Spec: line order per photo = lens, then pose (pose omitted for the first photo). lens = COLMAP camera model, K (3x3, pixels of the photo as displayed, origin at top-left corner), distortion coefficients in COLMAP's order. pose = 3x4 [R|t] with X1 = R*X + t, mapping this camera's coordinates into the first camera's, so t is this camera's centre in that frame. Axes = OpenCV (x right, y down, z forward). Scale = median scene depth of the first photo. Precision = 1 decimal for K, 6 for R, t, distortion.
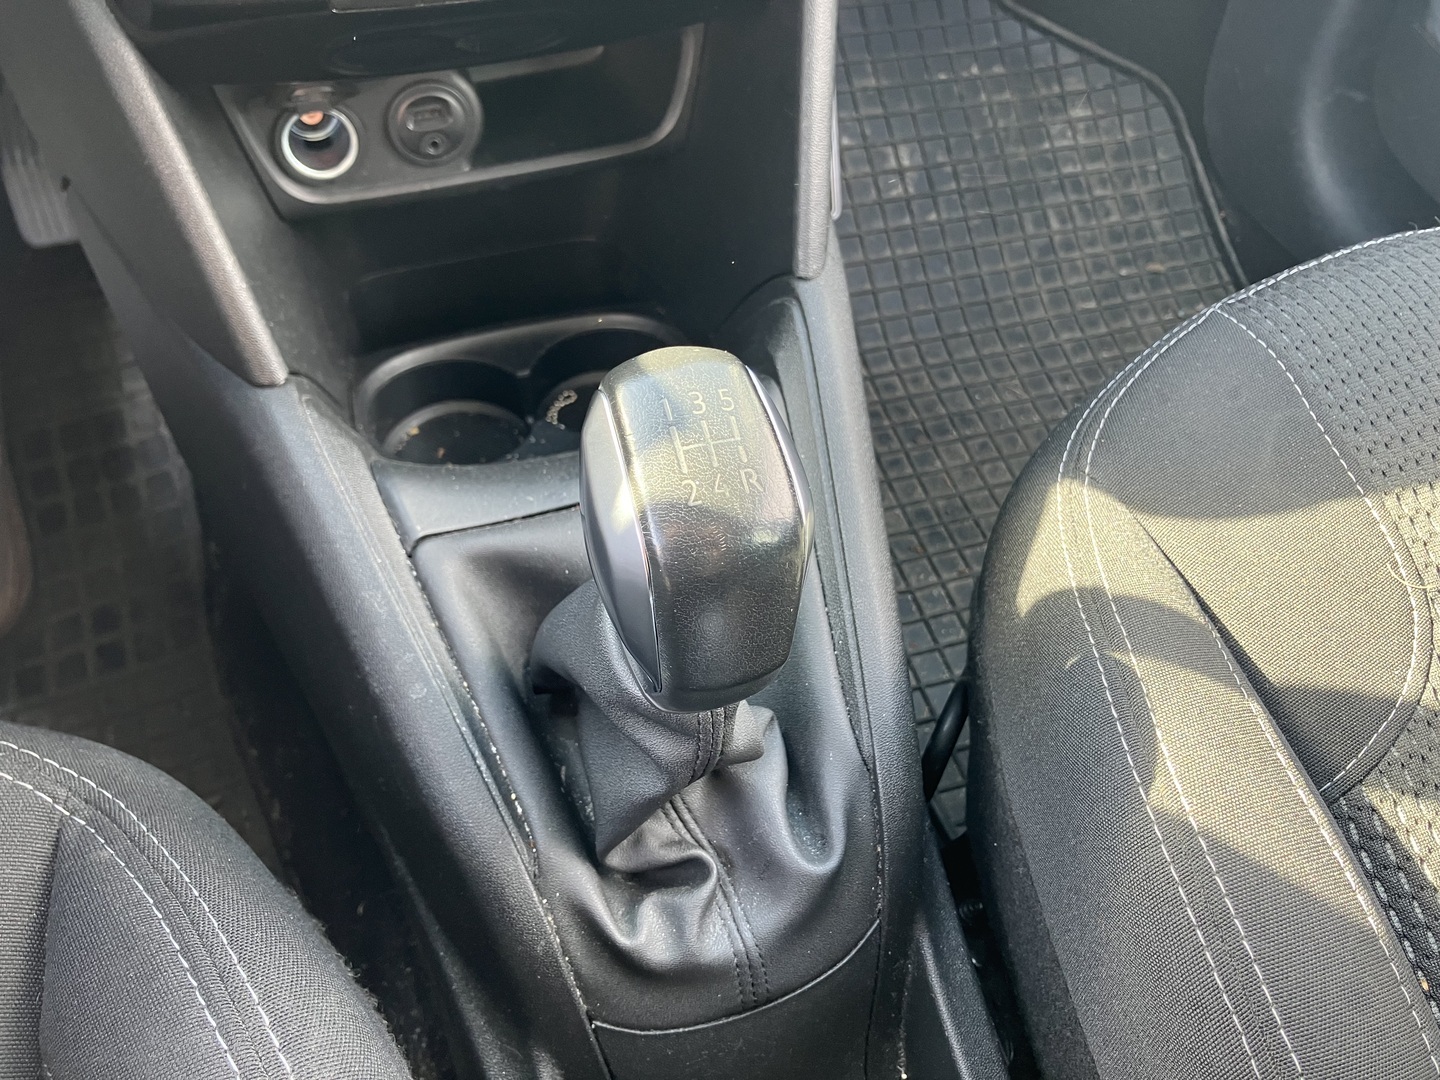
lens RADIAL K [[1188.3, 0, 720.0], [0, 1188.3, 540.0], [0, 0, 1]] dist [-0.055246, 0.000984]
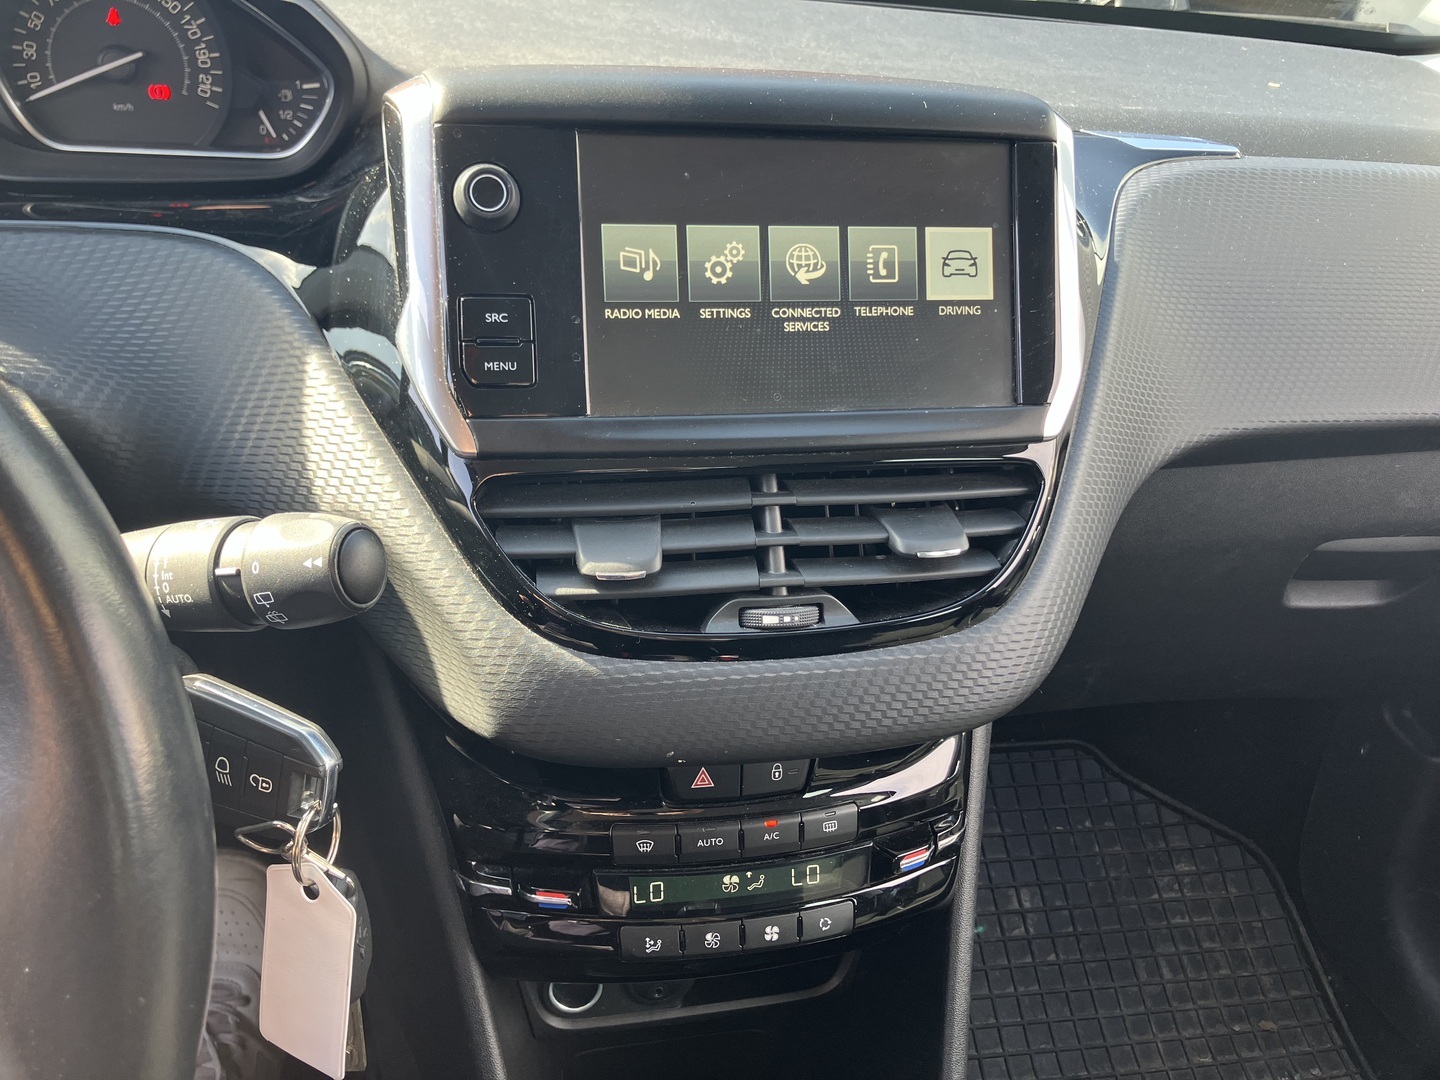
lens RADIAL K [[1169.8, 0, 720.0], [0, 1169.8, 540.0], [0, 0, 1]] dist [0.014659, -0.014562]
pose [[0.991872, 0.057063, -0.113726, -0.026970], [-0.101585, 0.893348, -0.437733, -0.108504], [0.076618, 0.445728, 0.891883, -0.184407]]
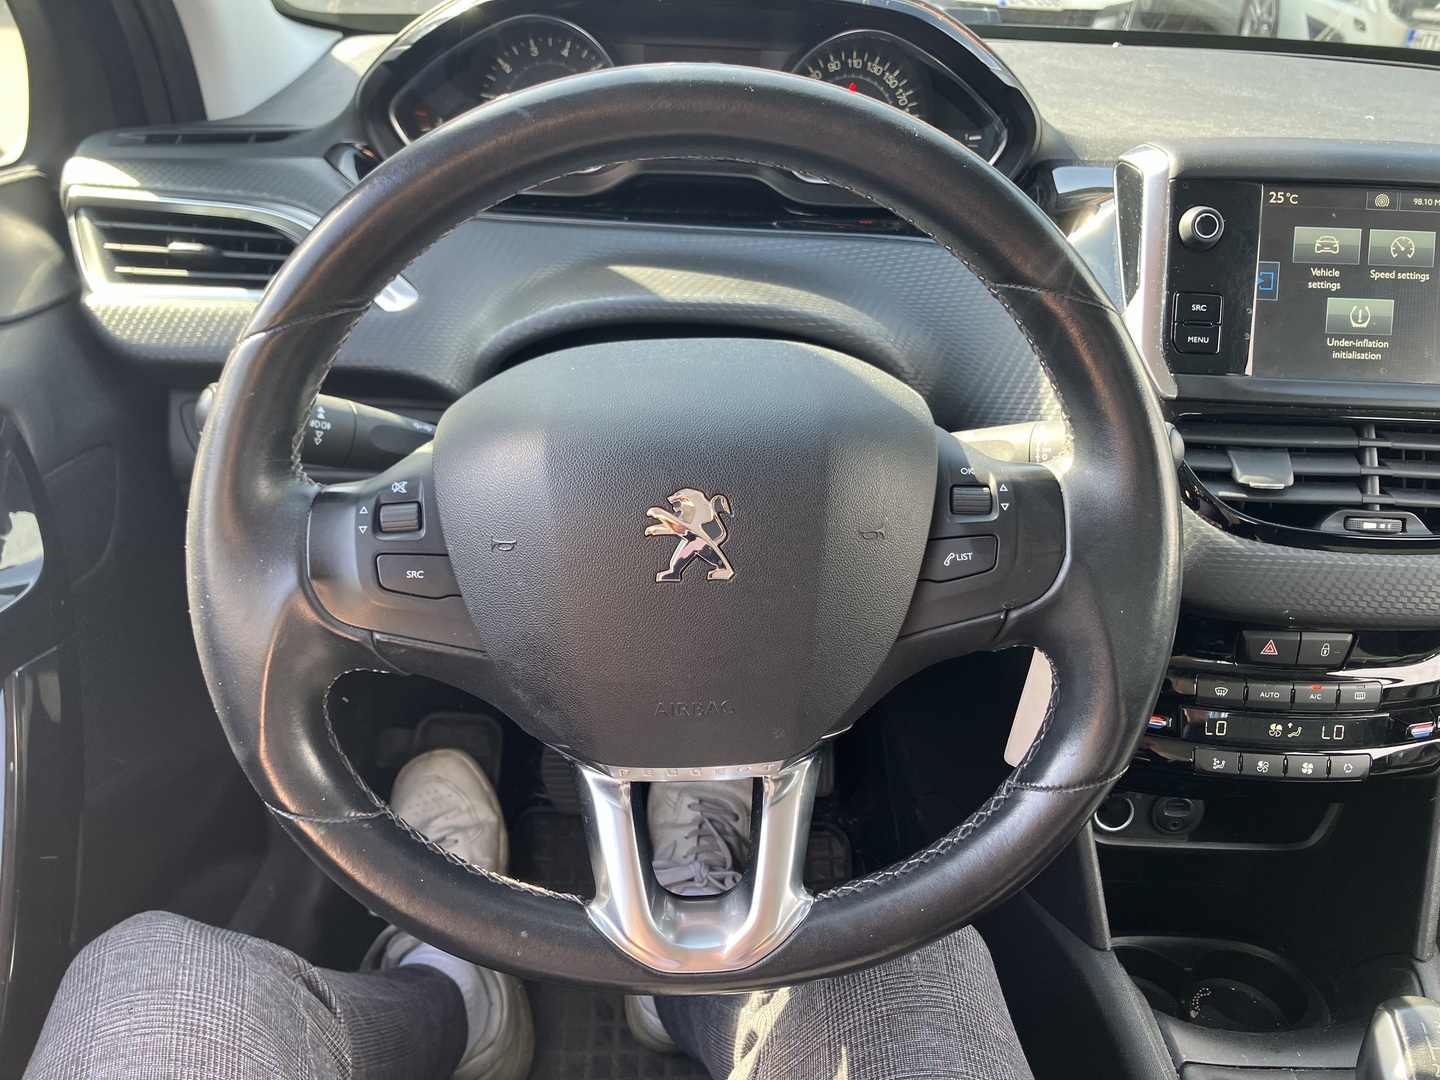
lens RADIAL K [[1169.8, 0, 720.0], [0, 1169.8, 540.0], [0, 0, 1]] dist [0.014659, -0.014562]
pose [[0.939497, 0.138725, -0.313210, -0.189016], [-0.263789, 0.876300, -0.403130, 0.081947], [0.218542, 0.461360, 0.859876, -0.399026]]
